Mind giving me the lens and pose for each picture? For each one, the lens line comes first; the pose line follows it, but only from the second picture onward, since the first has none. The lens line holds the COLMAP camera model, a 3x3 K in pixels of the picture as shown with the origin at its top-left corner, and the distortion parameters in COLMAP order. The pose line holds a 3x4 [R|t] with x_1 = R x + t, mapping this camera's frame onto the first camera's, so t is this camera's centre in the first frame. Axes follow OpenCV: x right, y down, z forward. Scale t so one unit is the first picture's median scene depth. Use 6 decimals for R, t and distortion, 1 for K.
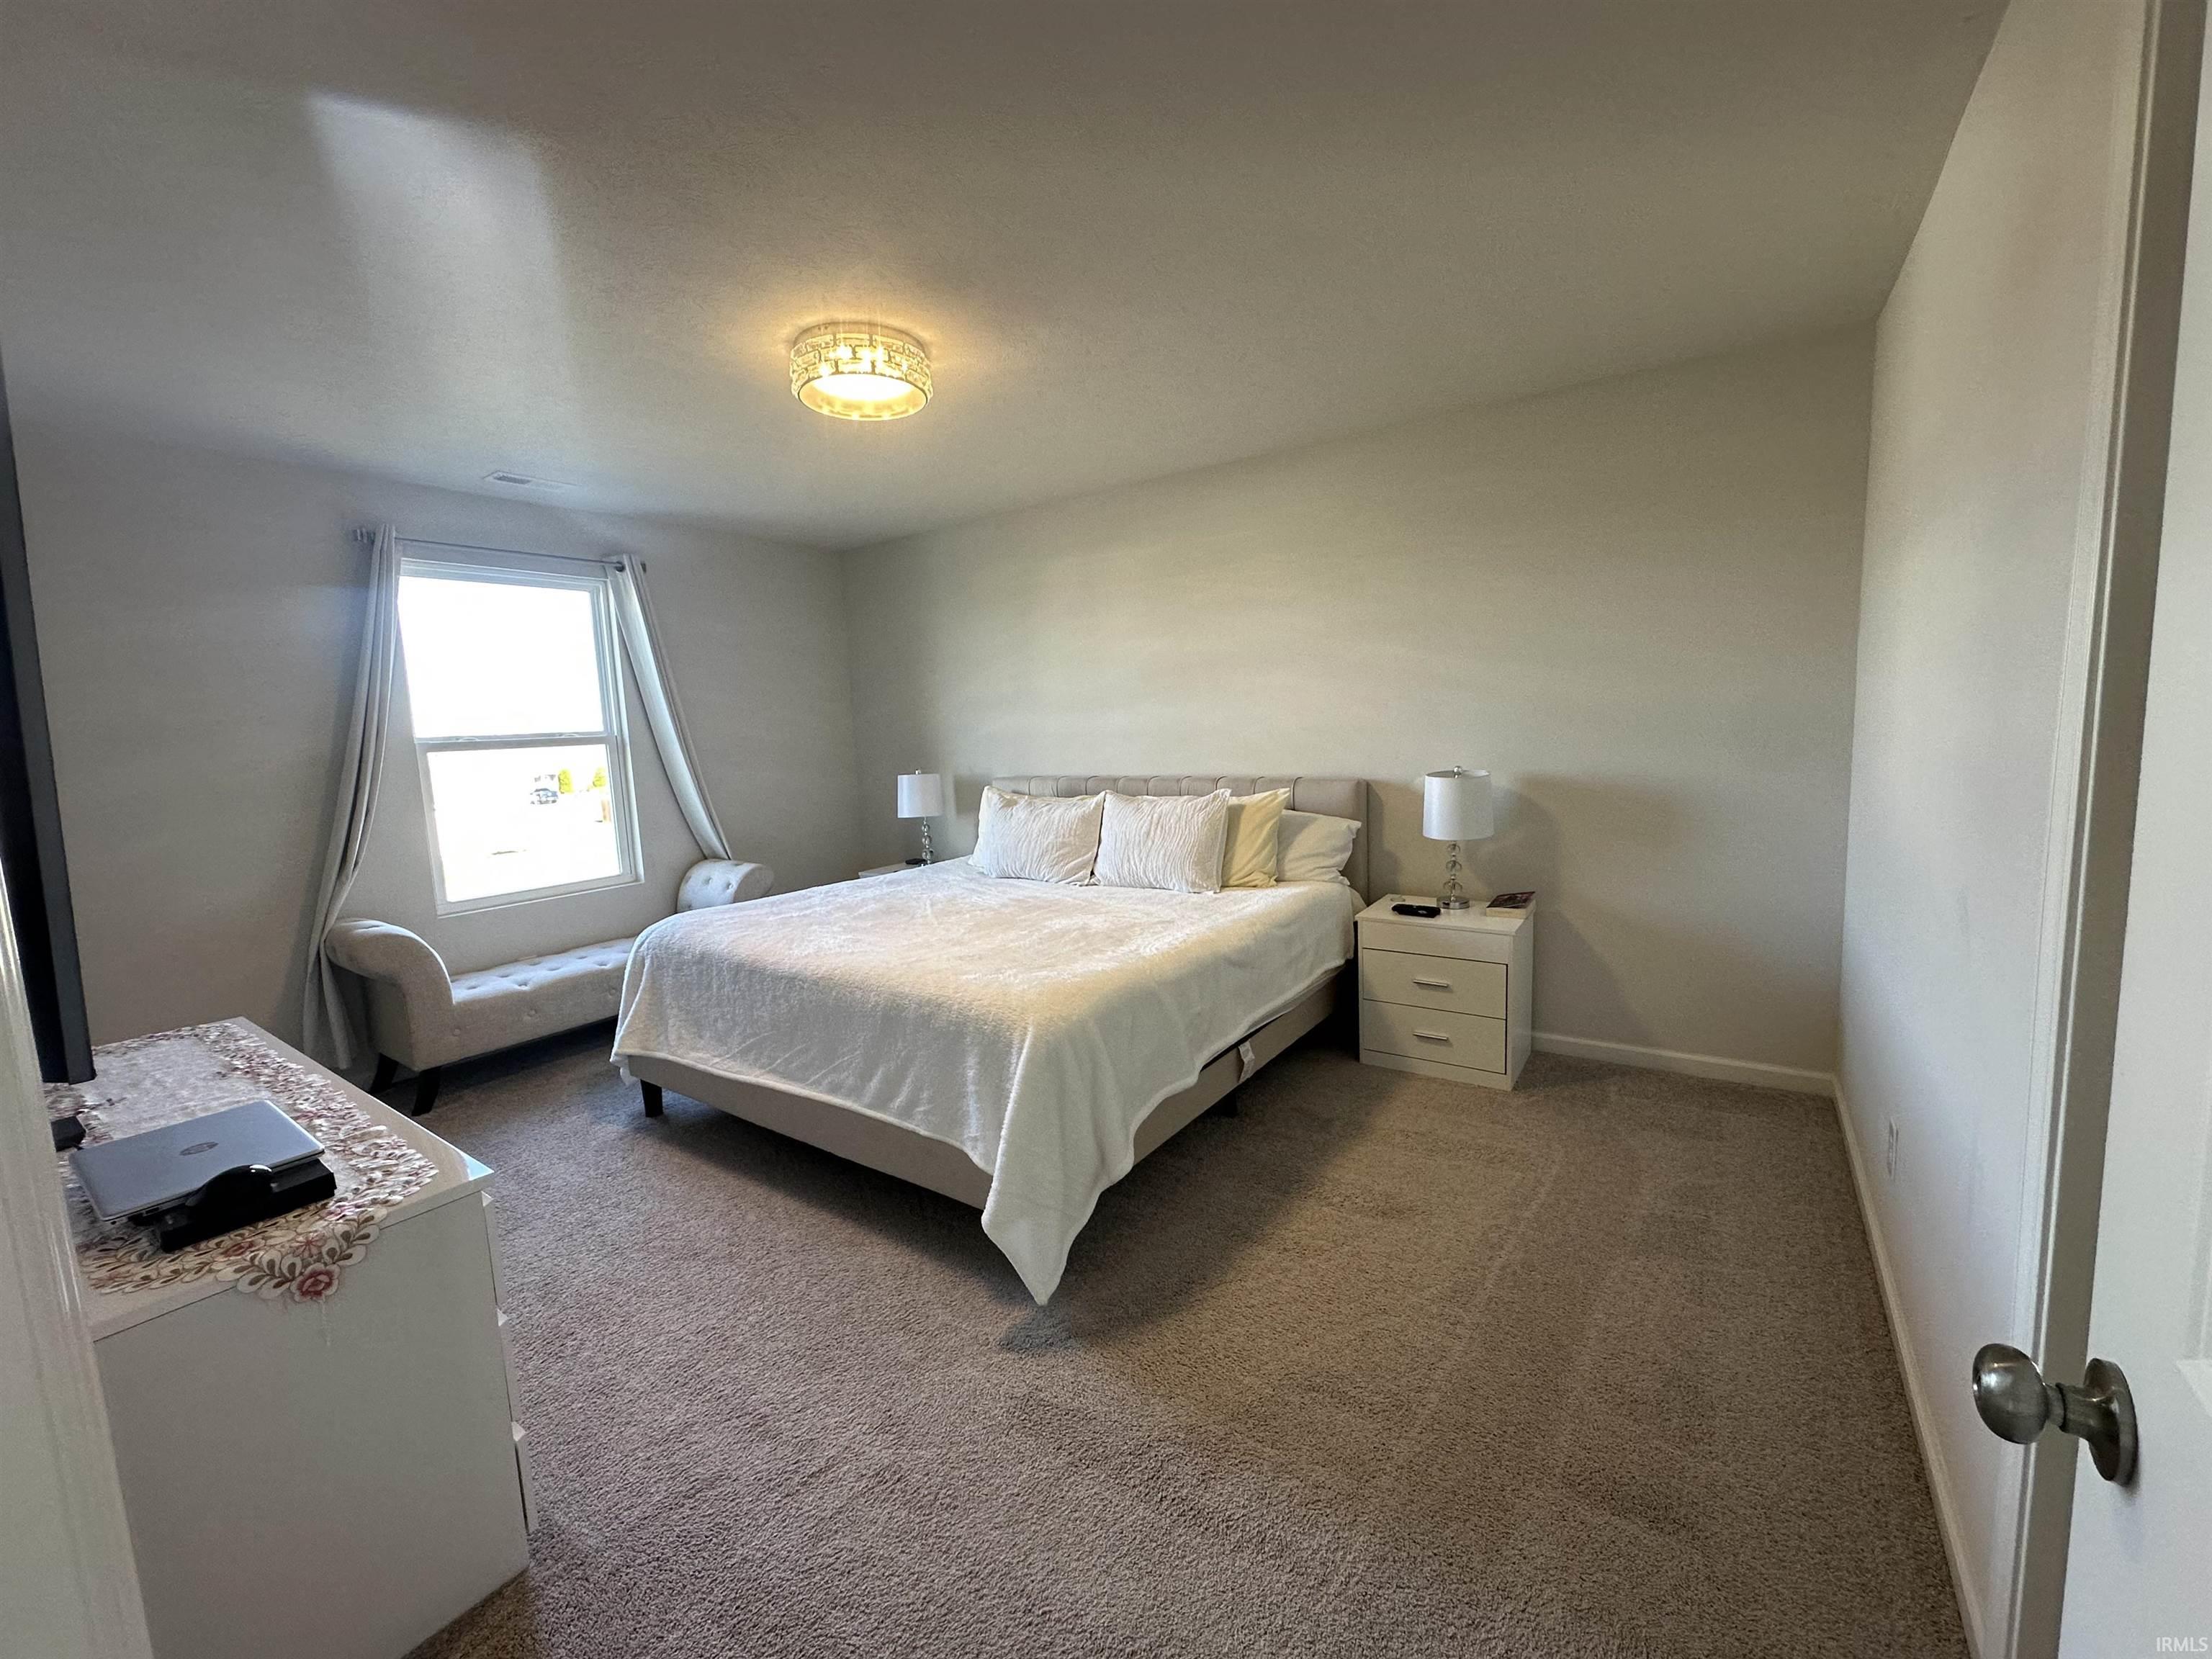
lens RADIAL K [[893.8, 0, 1097.6], [0, 893.8, 826.6], [0, 0, 1]] dist [-0.000266, -0.000106]
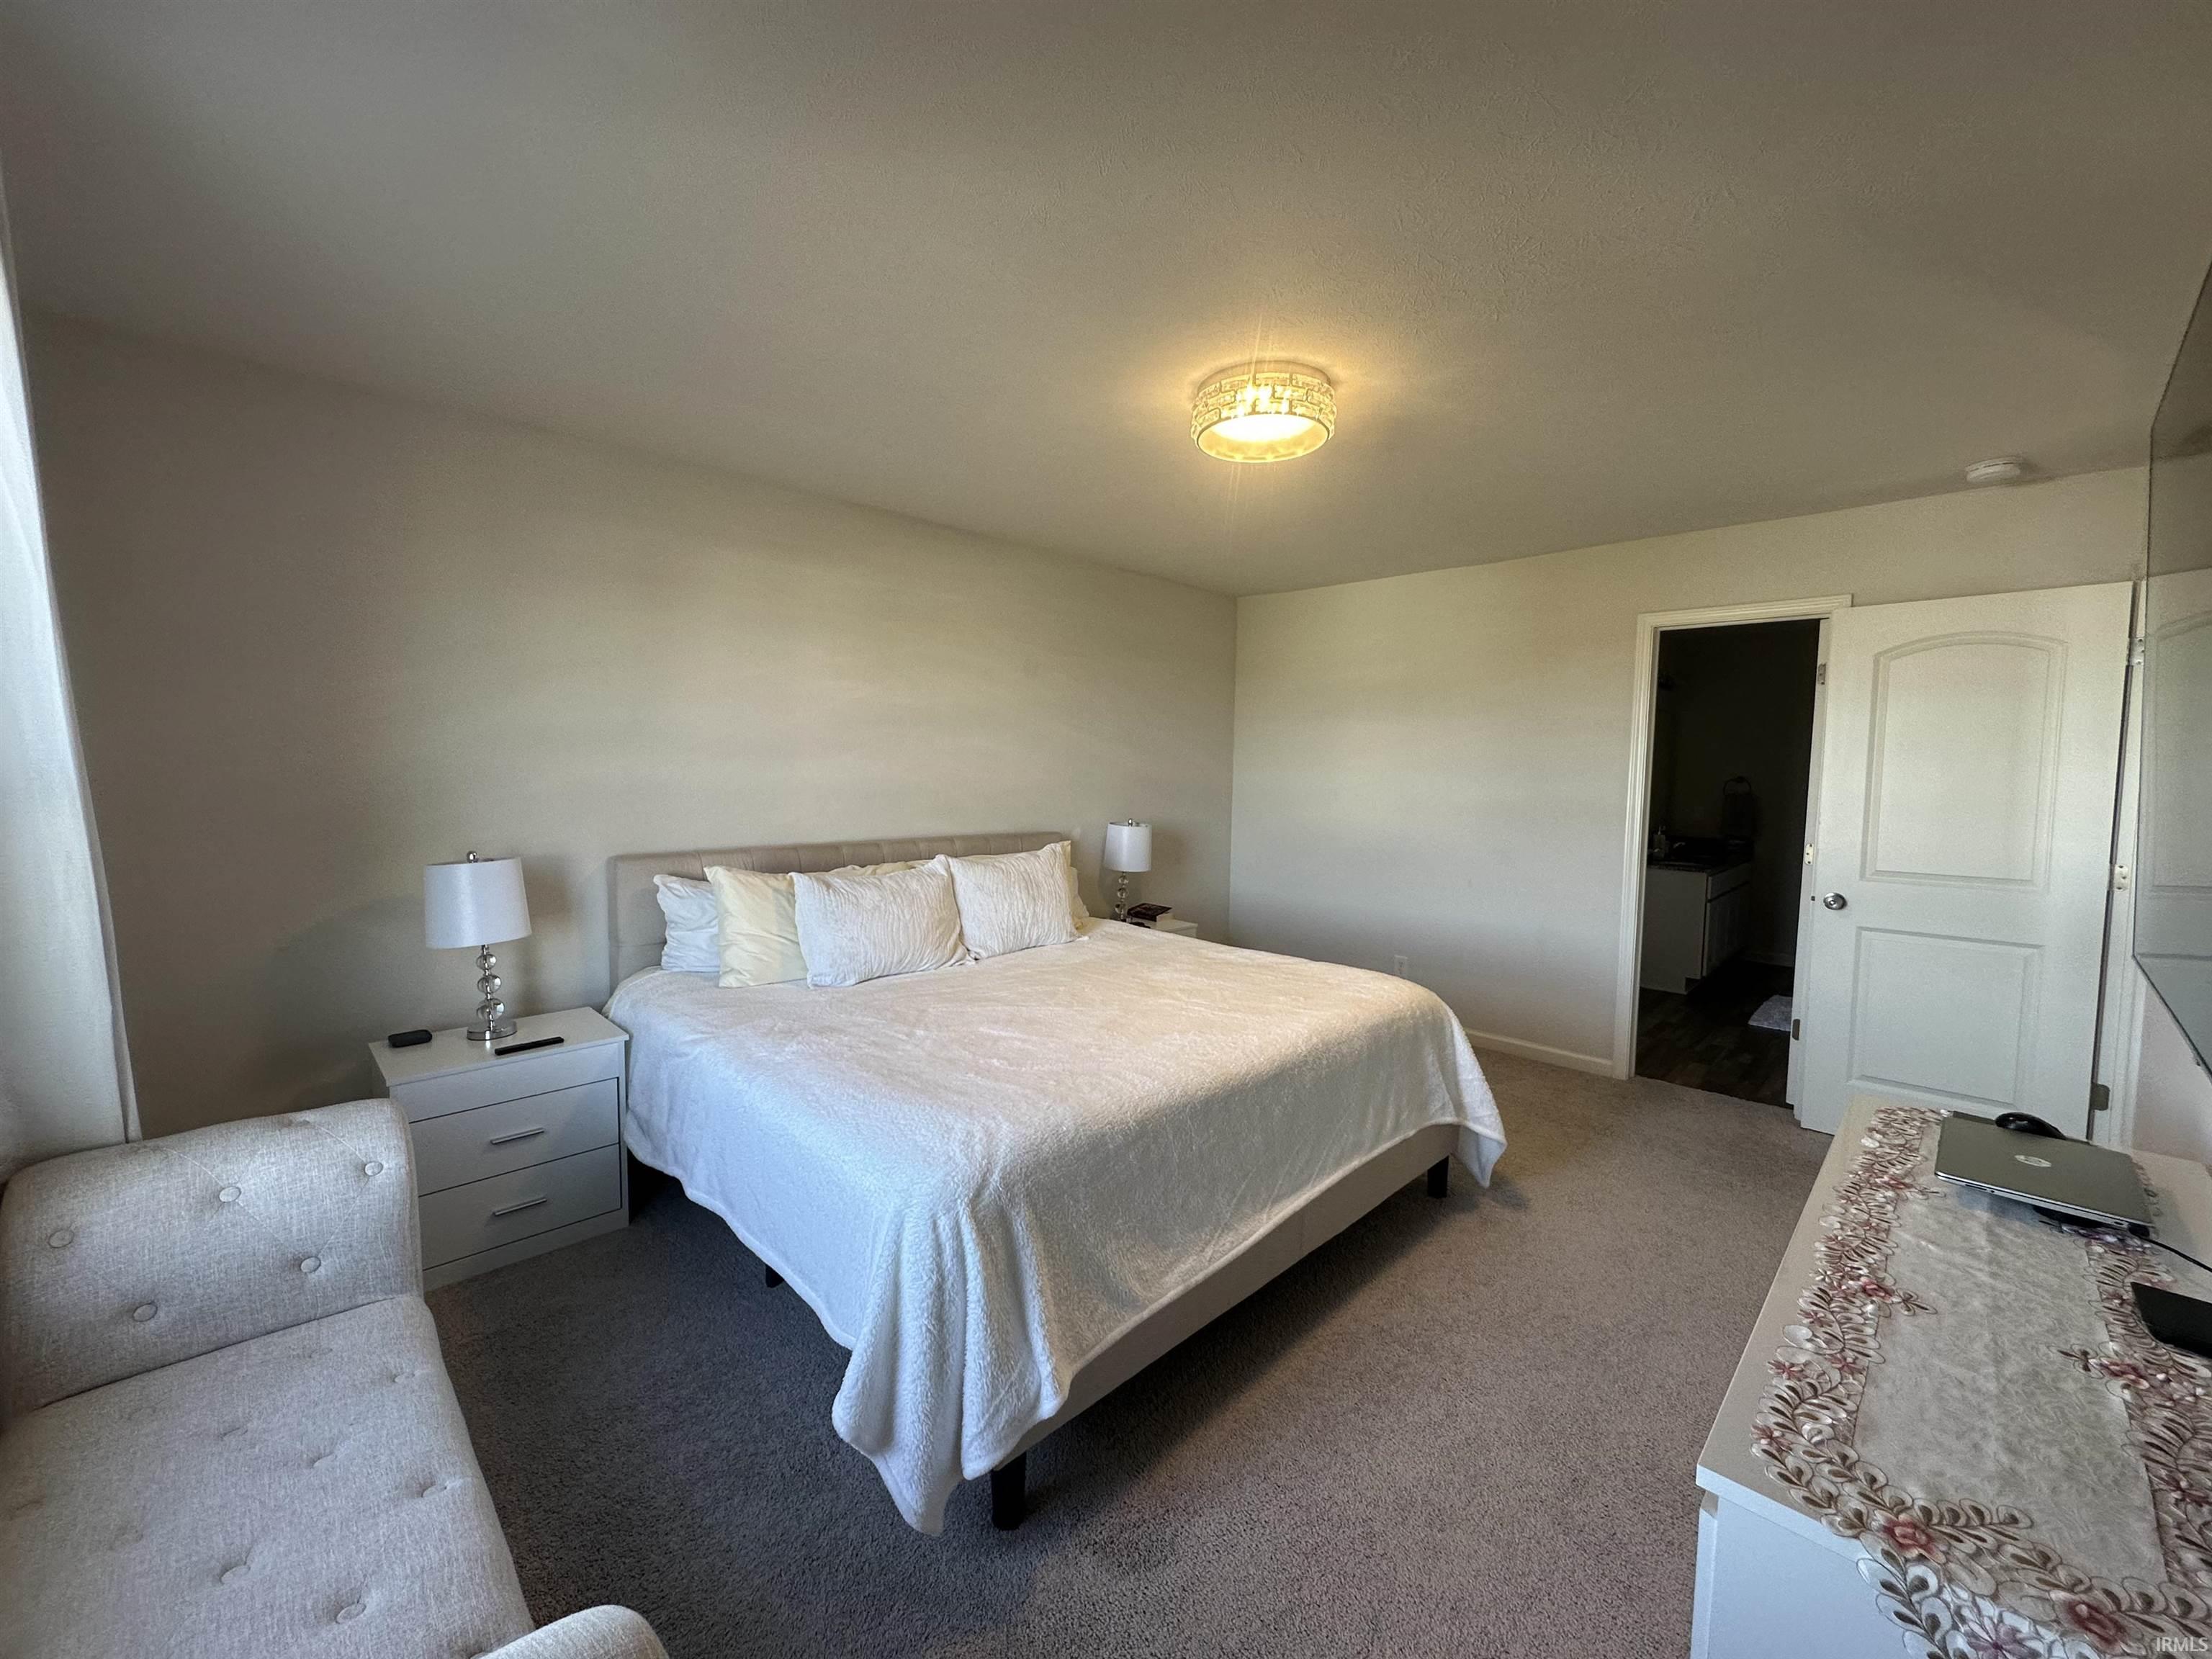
lens RADIAL K [[893.8, 0, 1097.6], [0, 893.8, 826.6], [0, 0, 1]] dist [-0.000266, -0.000106]
pose [[0.171635, -0.029427, 0.984721, -1.147372], [0.101340, 0.994779, 0.012064, -0.085515], [-0.979935, 0.097721, 0.173720, 0.961530]]
